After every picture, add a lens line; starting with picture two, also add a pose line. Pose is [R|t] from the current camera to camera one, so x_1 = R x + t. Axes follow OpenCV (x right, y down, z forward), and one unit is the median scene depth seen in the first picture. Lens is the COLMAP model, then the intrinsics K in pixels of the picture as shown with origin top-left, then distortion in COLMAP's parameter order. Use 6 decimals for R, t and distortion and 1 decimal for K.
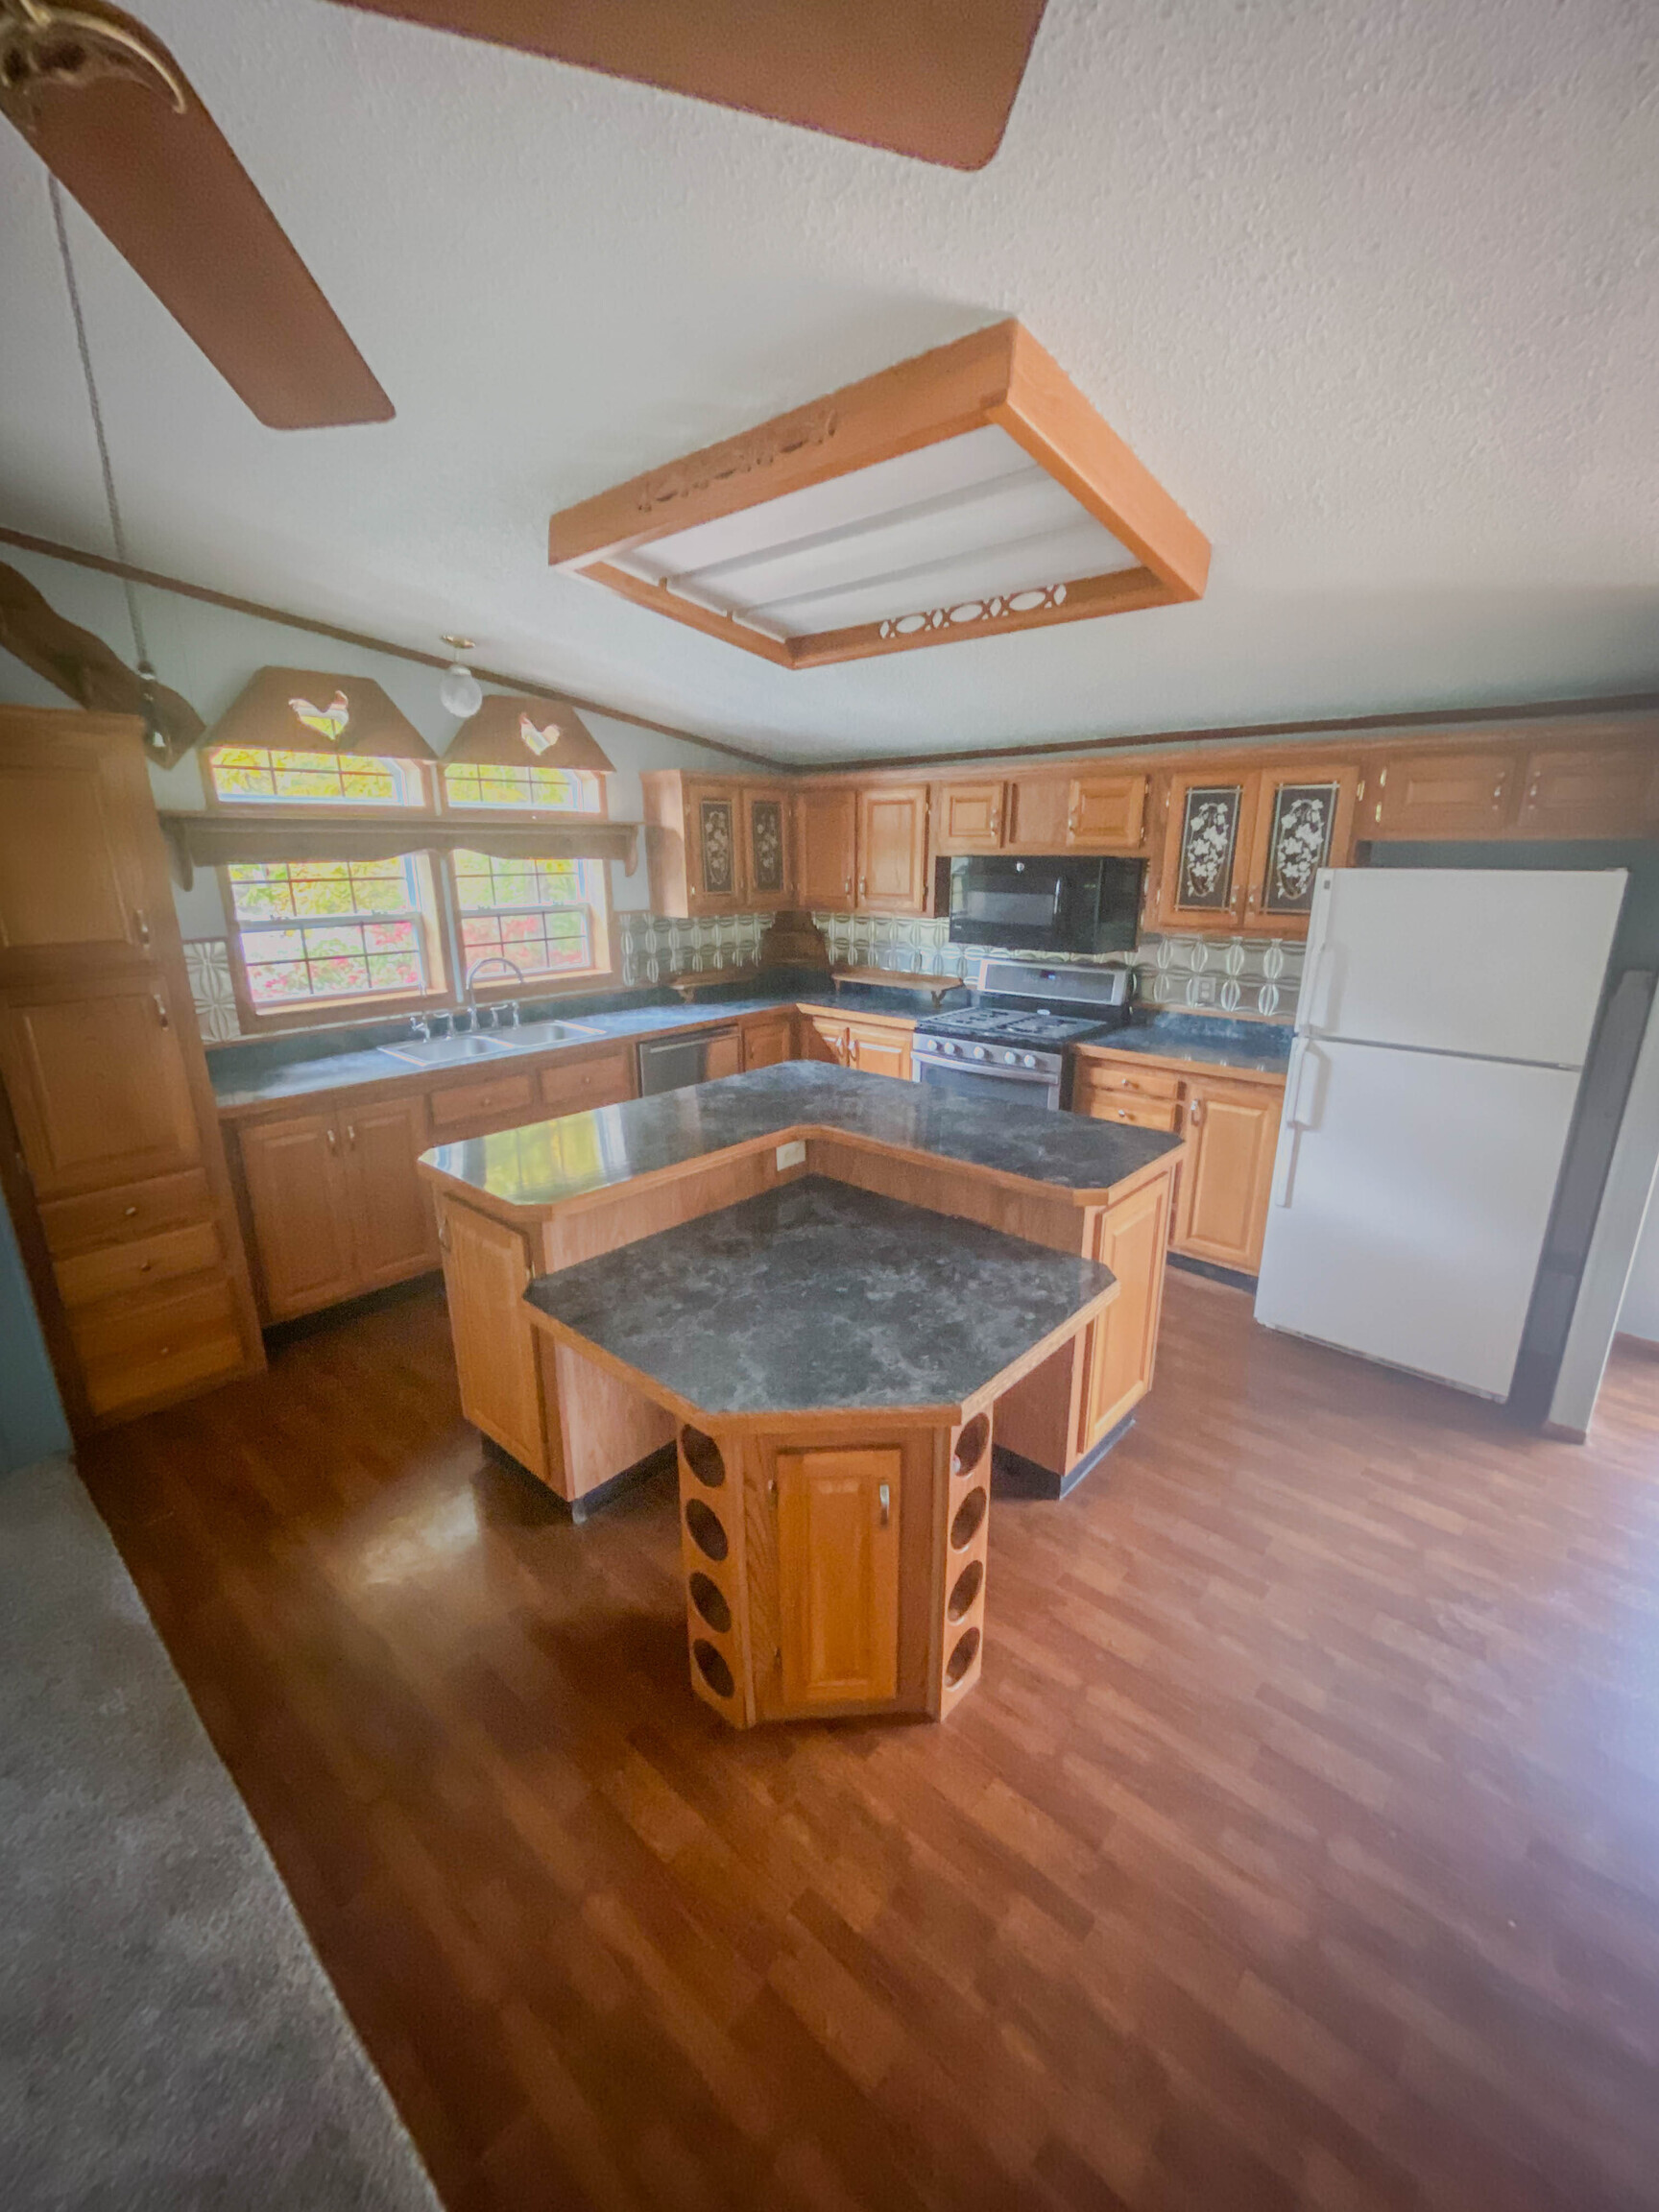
lens RADIAL K [[909.3, 0, 827.8], [0, 909.3, 1109.5], [0, 0, 1]] dist [-0.005228, -0.000538]
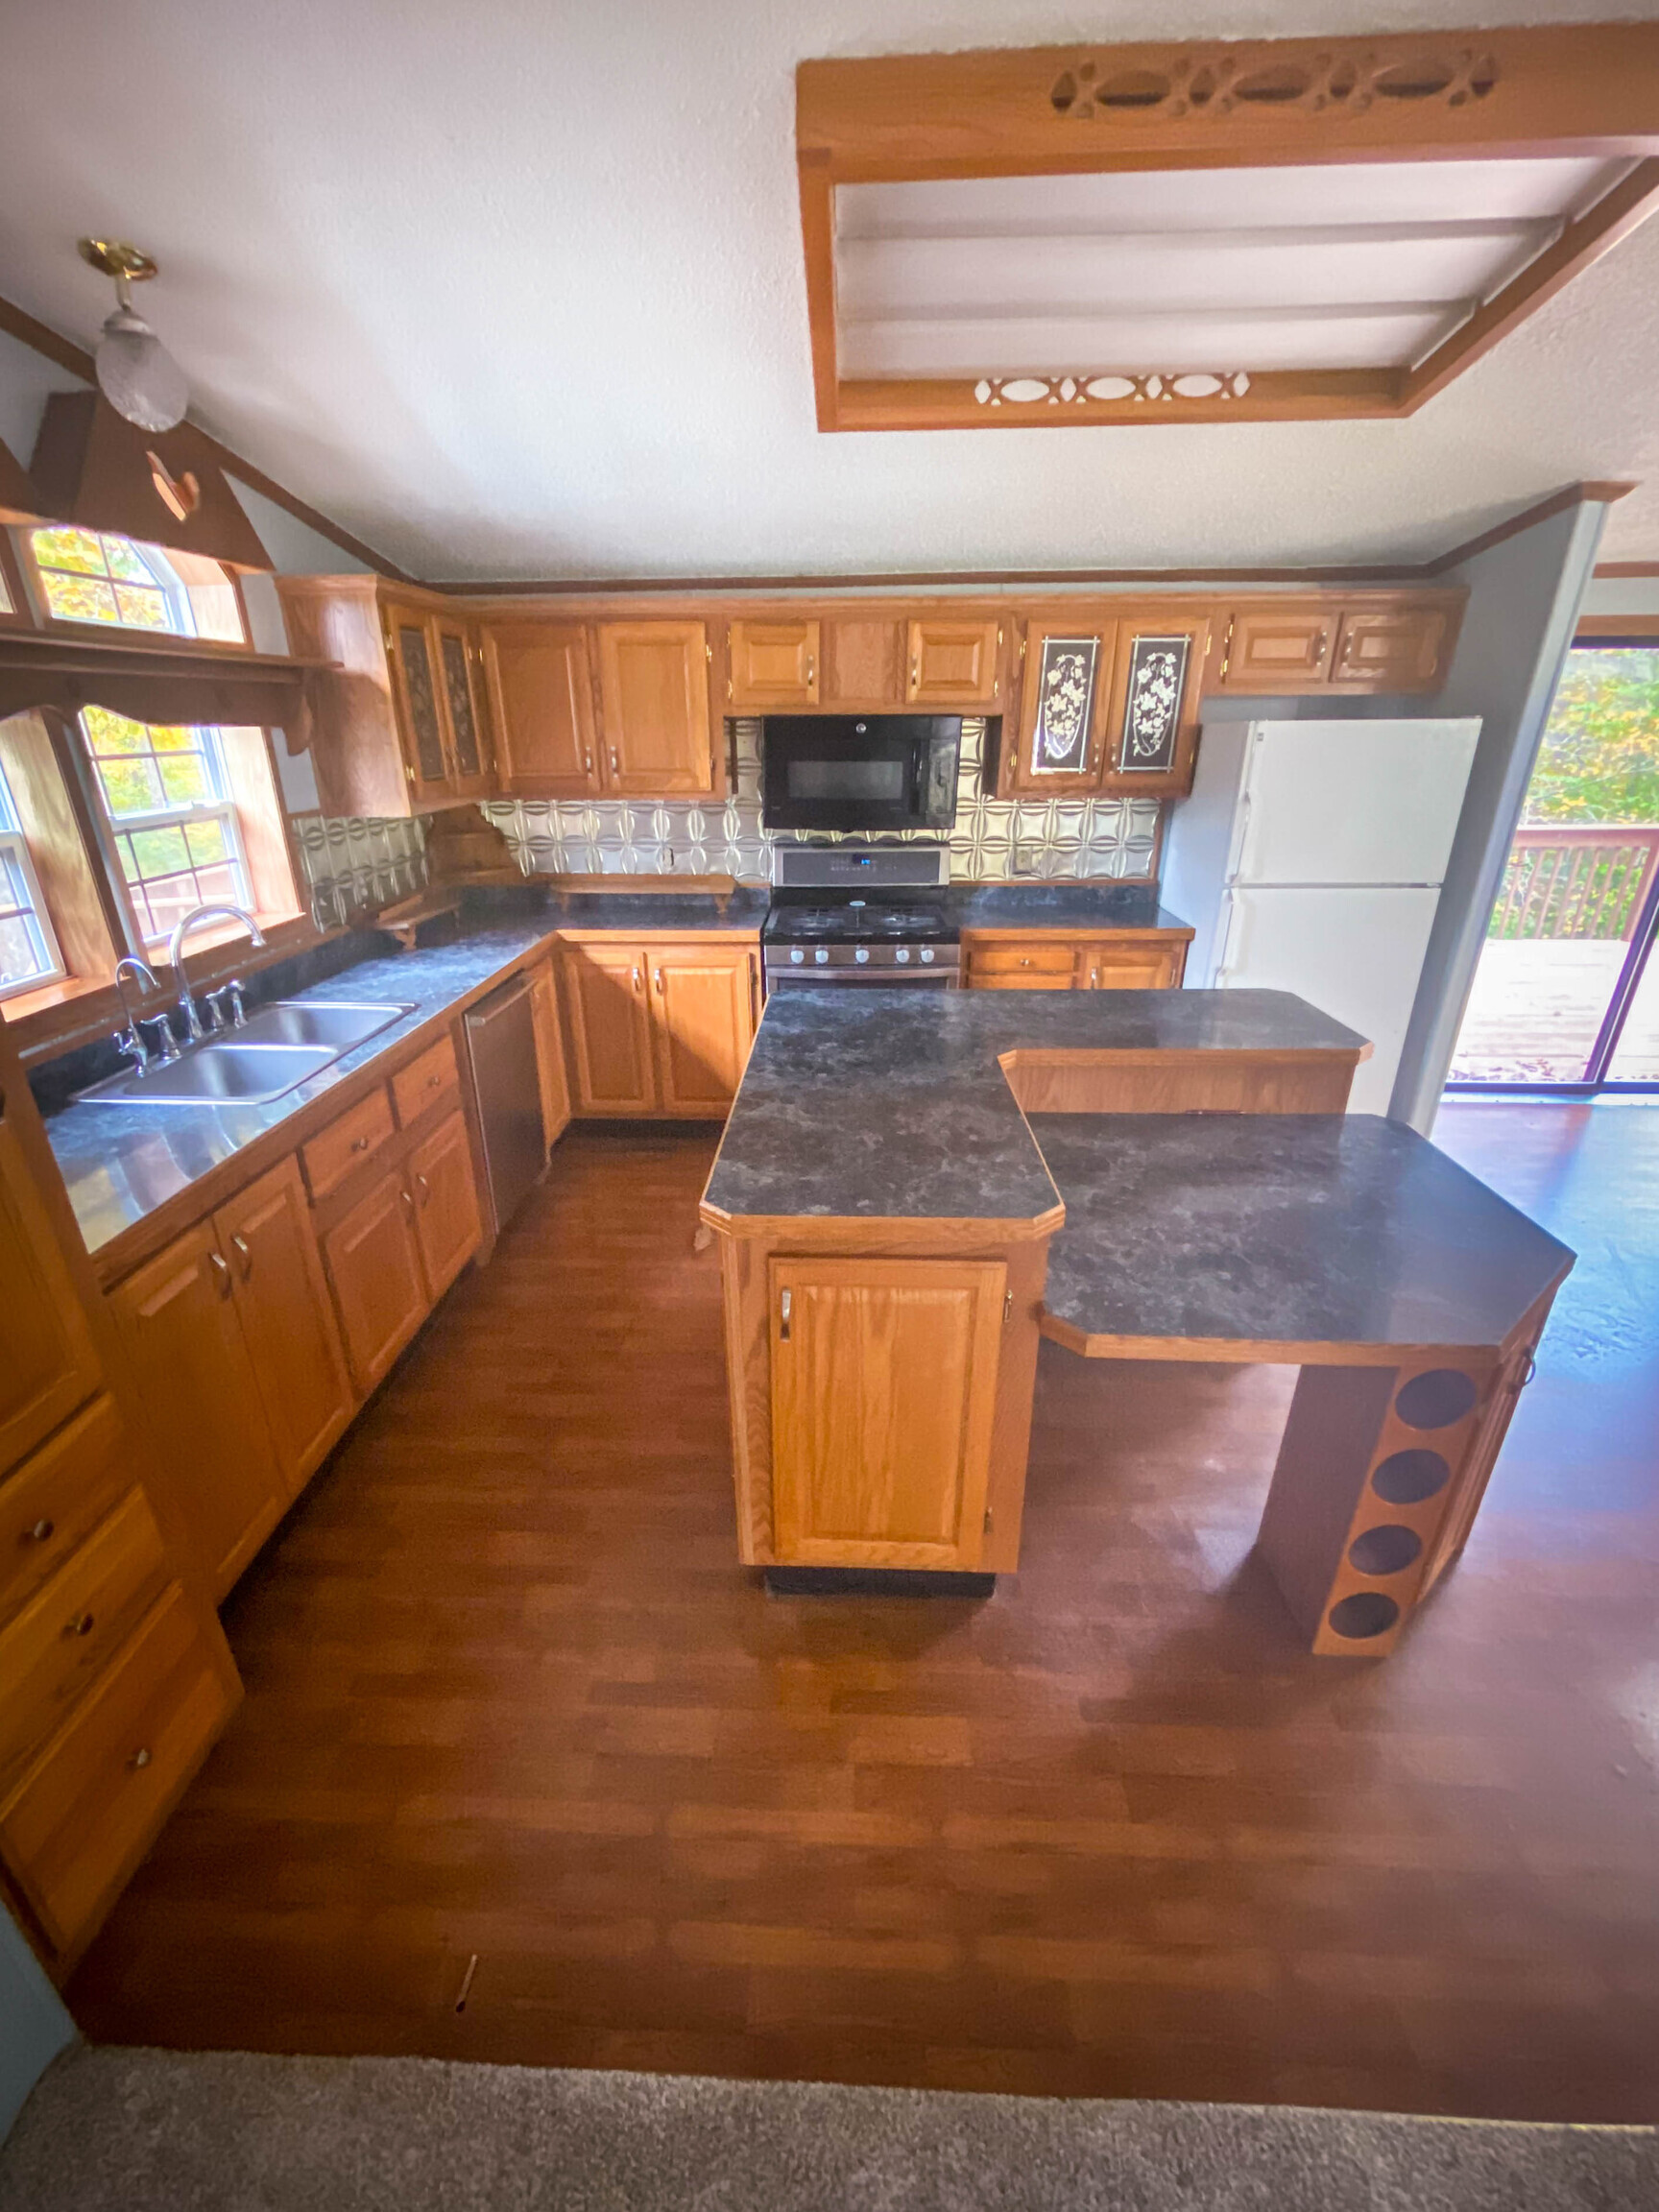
lens RADIAL K [[995.0, 0, 797.6], [0, 995.0, 1187.6], [0, 0, 1]] dist [0.009077, -0.000256]
pose [[0.780179, -0.271058, 0.563780, -0.499588], [0.178949, 0.960290, 0.214059, -0.065887], [-0.599414, -0.066117, 0.797704, 0.263316]]
